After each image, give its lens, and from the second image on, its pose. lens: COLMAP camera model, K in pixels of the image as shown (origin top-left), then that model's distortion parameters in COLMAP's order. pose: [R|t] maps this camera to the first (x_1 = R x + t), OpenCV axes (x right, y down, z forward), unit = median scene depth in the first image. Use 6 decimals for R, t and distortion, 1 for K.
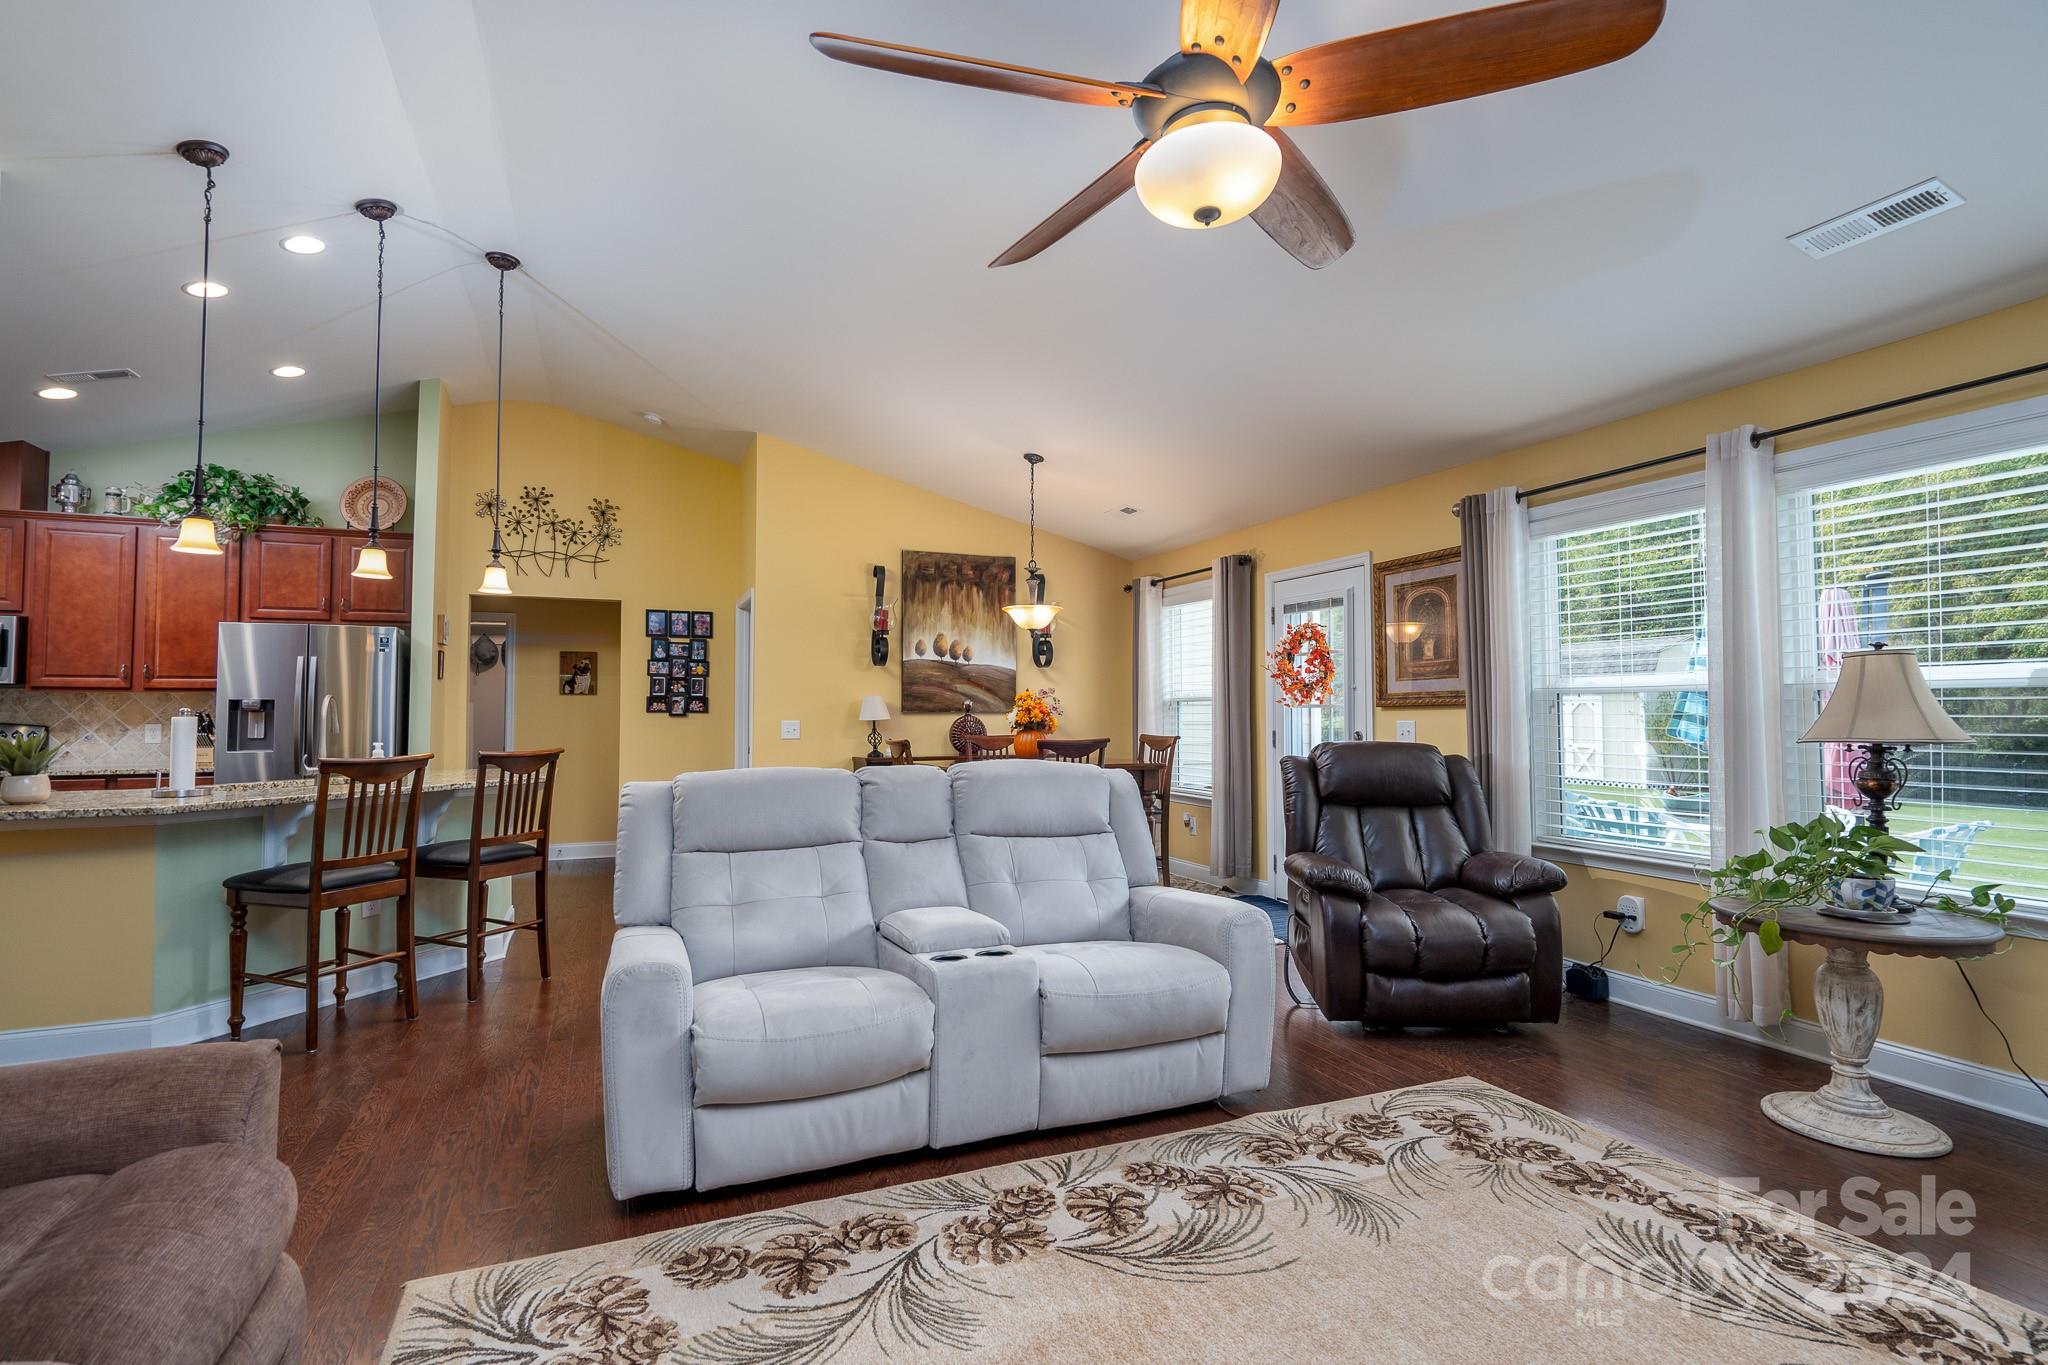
lens RADIAL K [[997.6, 0, 1032.9], [0, 997.6, 674.4], [0, 0, 1]] dist [-0.001948, 0.000776]
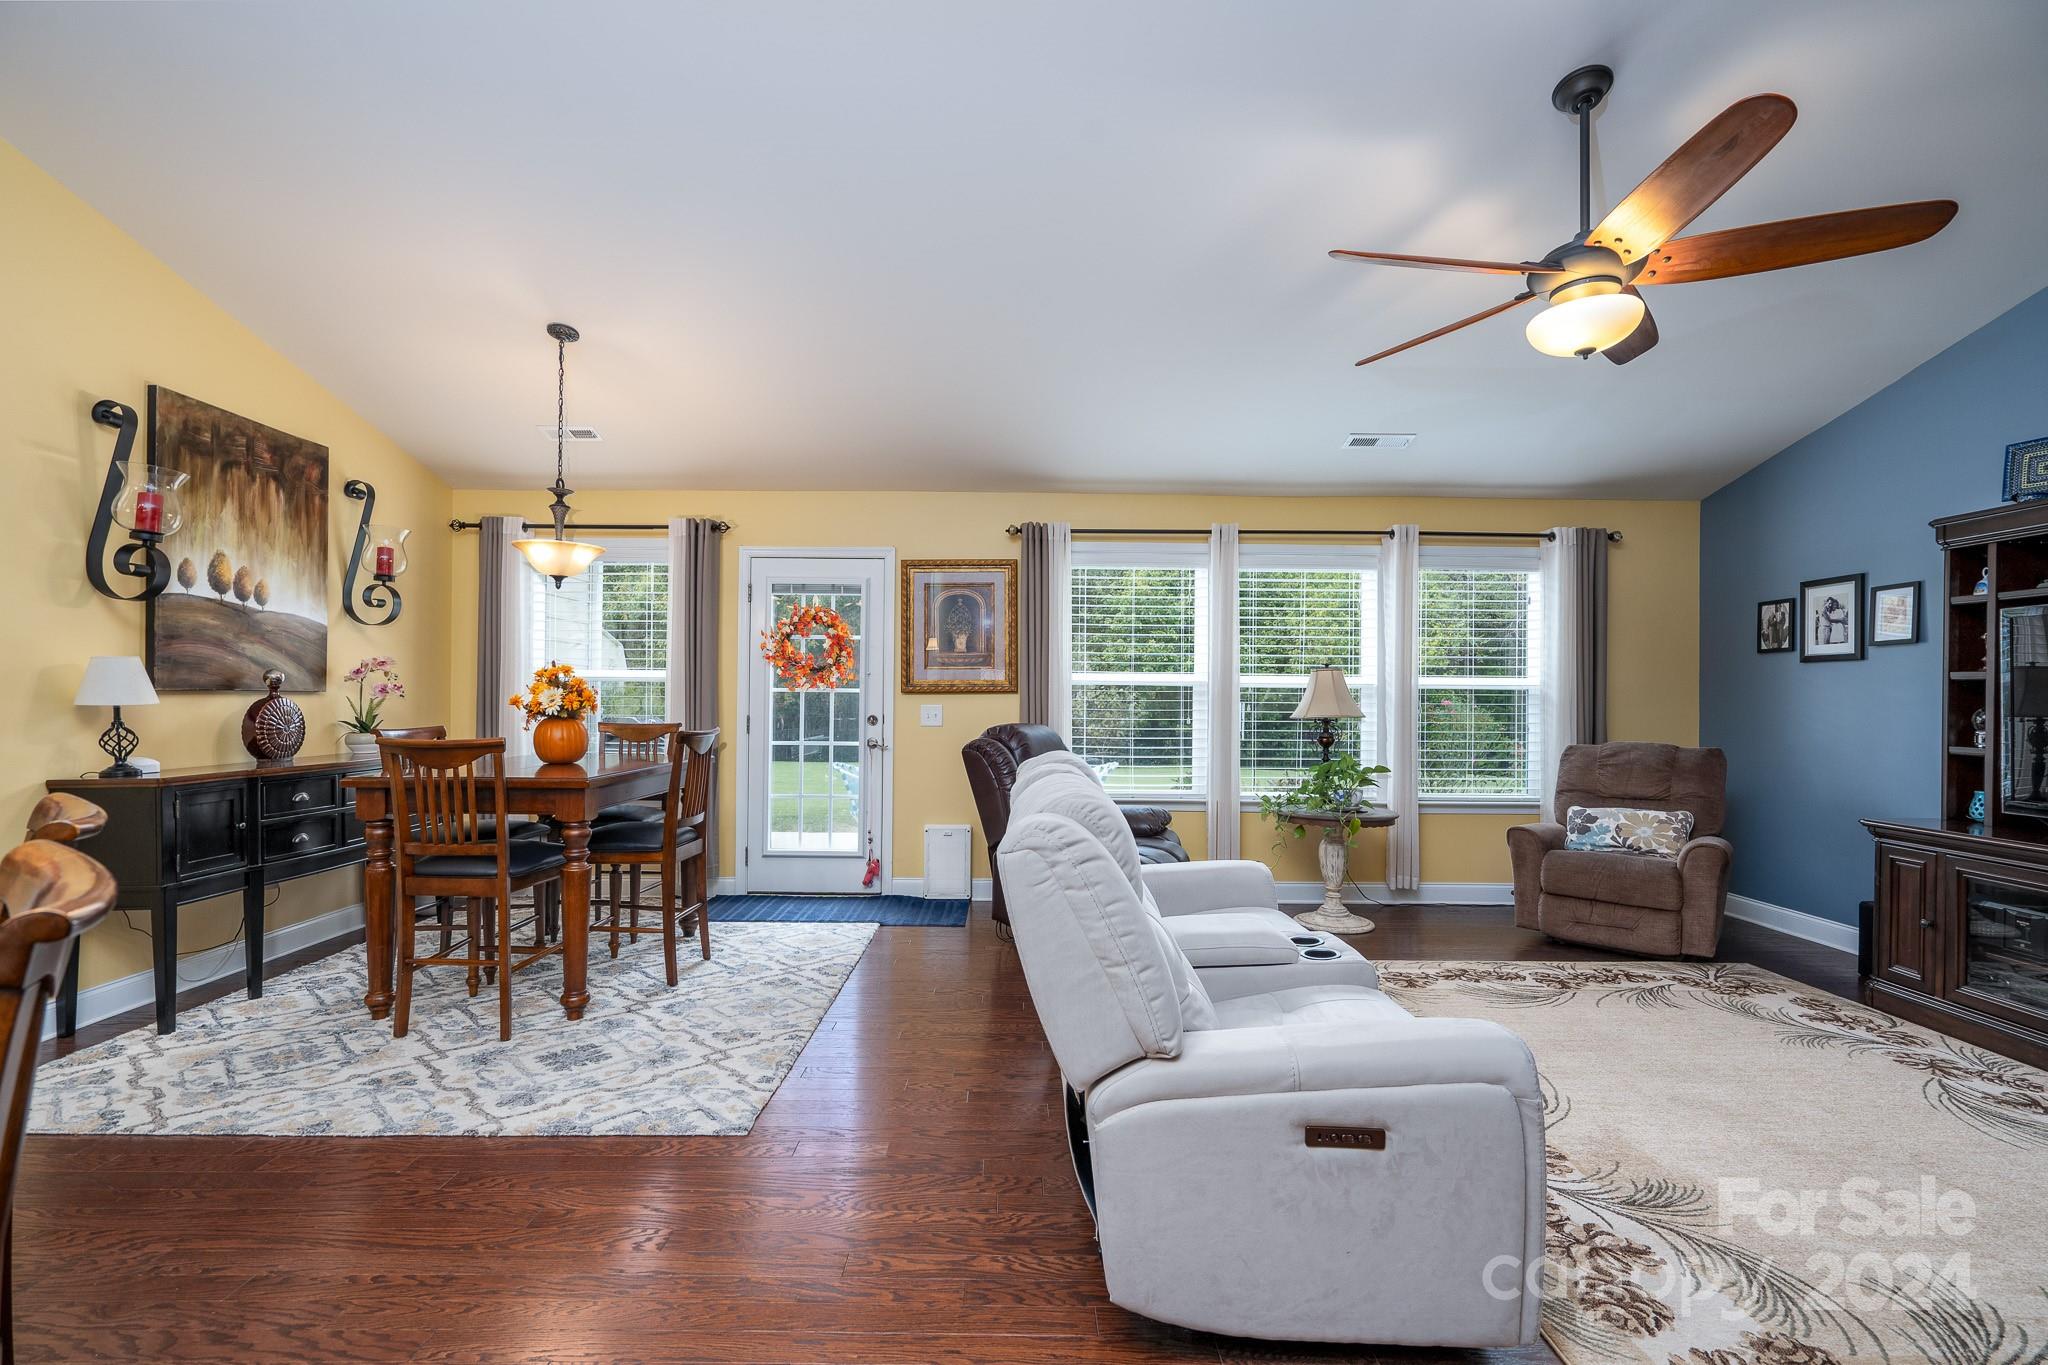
lens RADIAL K [[932.0, 0, 1022.0], [0, 932.0, 691.6], [0, 0, 1]] dist [-0.003280, 0.003236]
pose [[0.370305, 0.010710, 0.928848, -0.423597], [-0.044016, 0.999013, 0.006029, 0.015398], [-0.927867, -0.043117, 0.370411, 0.386659]]
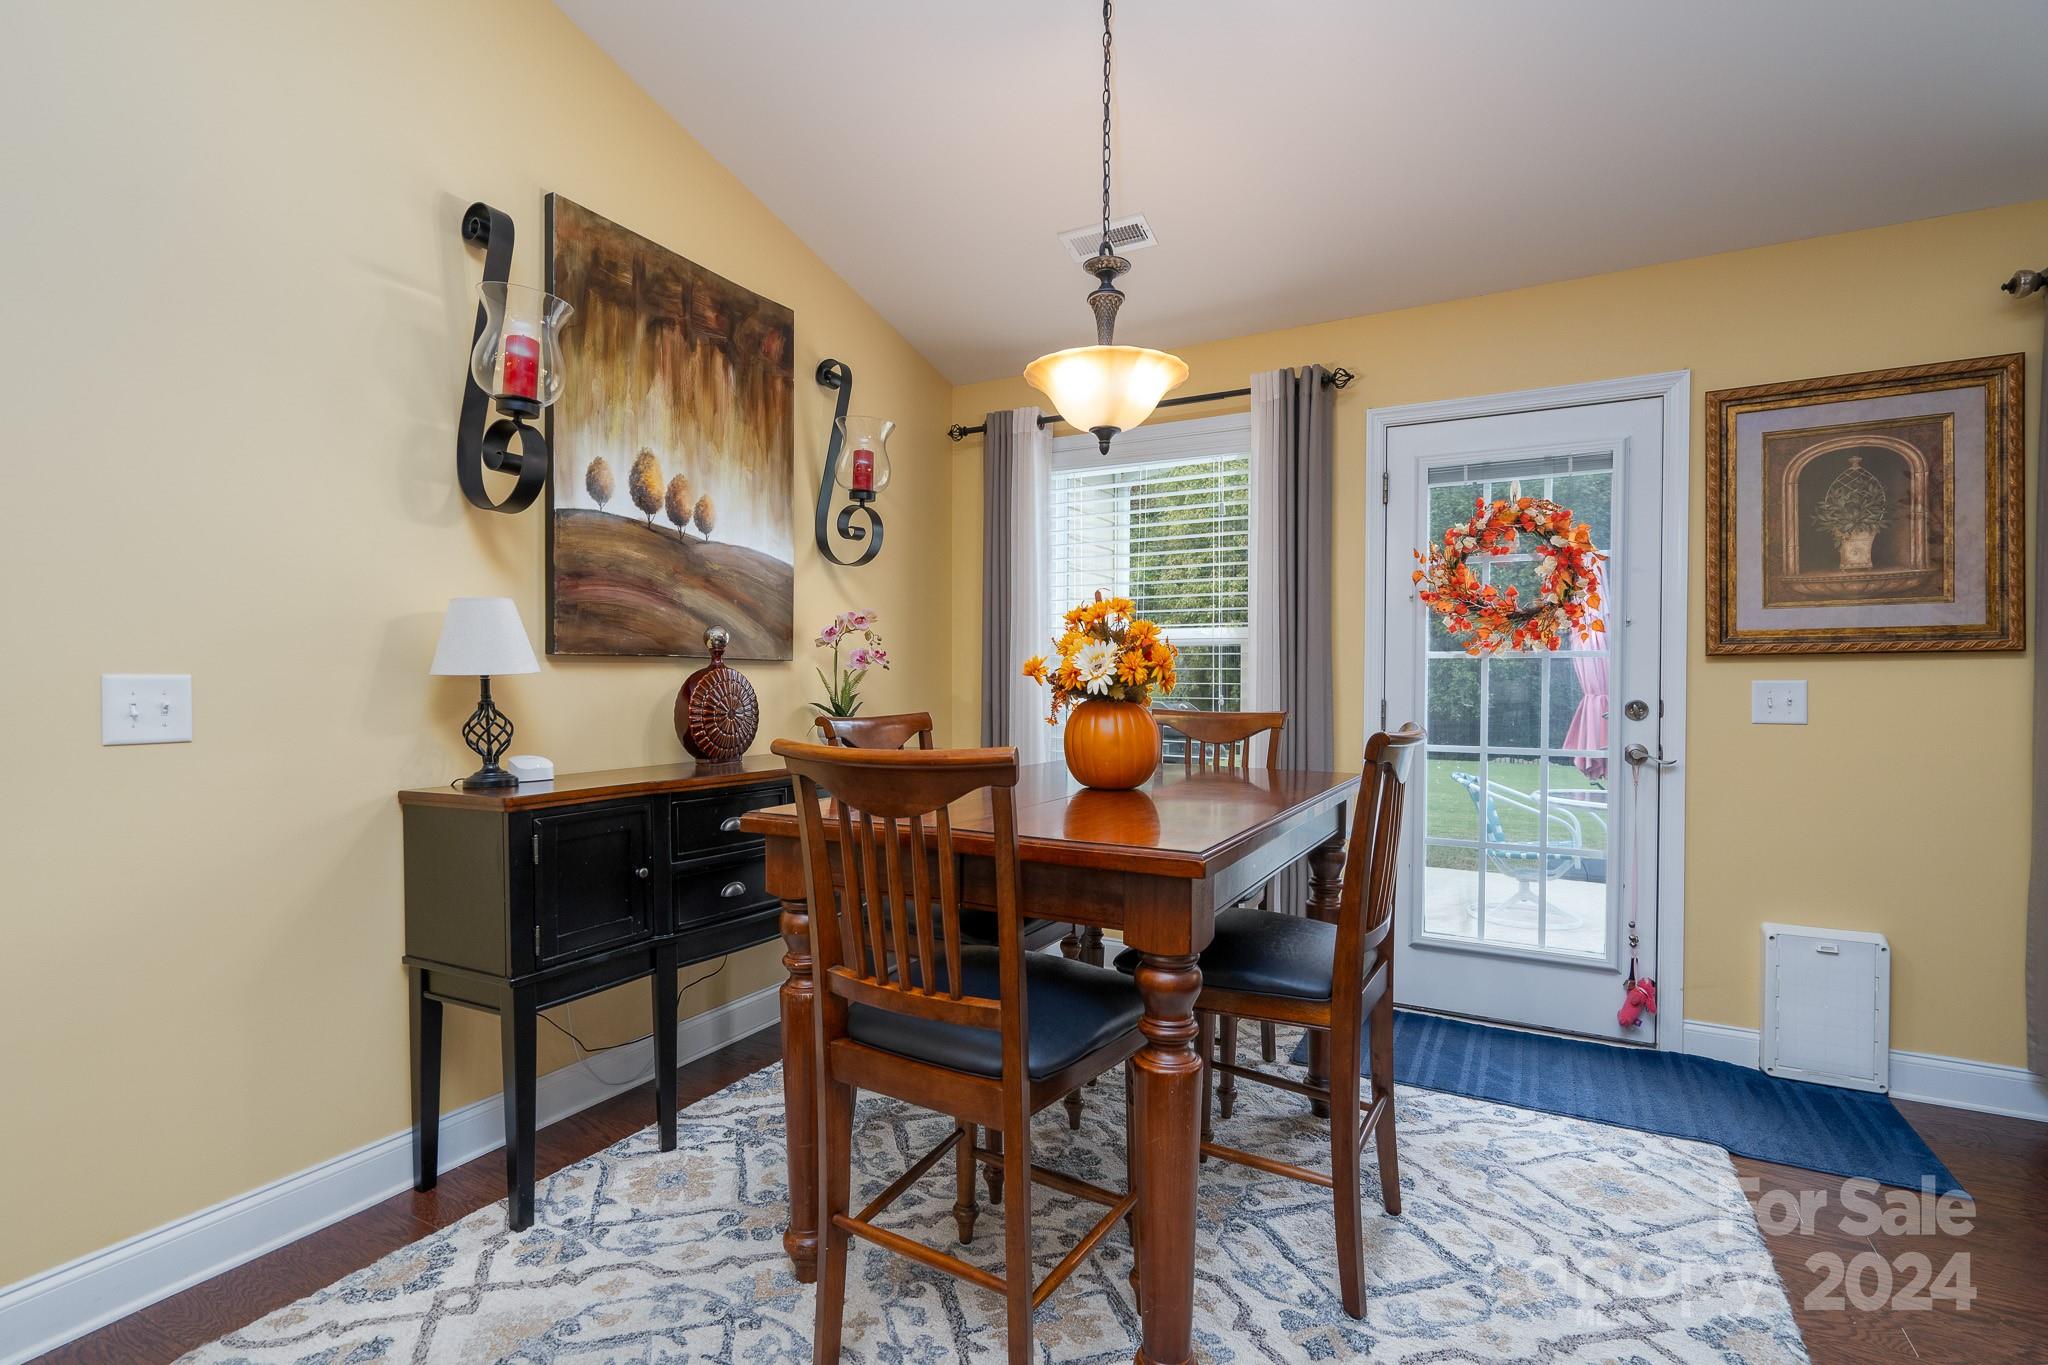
lens RADIAL K [[932.0, 0, 1004.3], [0, 932.0, 689.4], [0, 0, 1]] dist [-0.003280, 0.003236]
pose [[0.783505, -0.000875, 0.621384, -0.211538], [-0.029769, 0.998798, 0.038943, 0.032934], [-0.620672, -0.049010, 0.782537, 0.645333]]
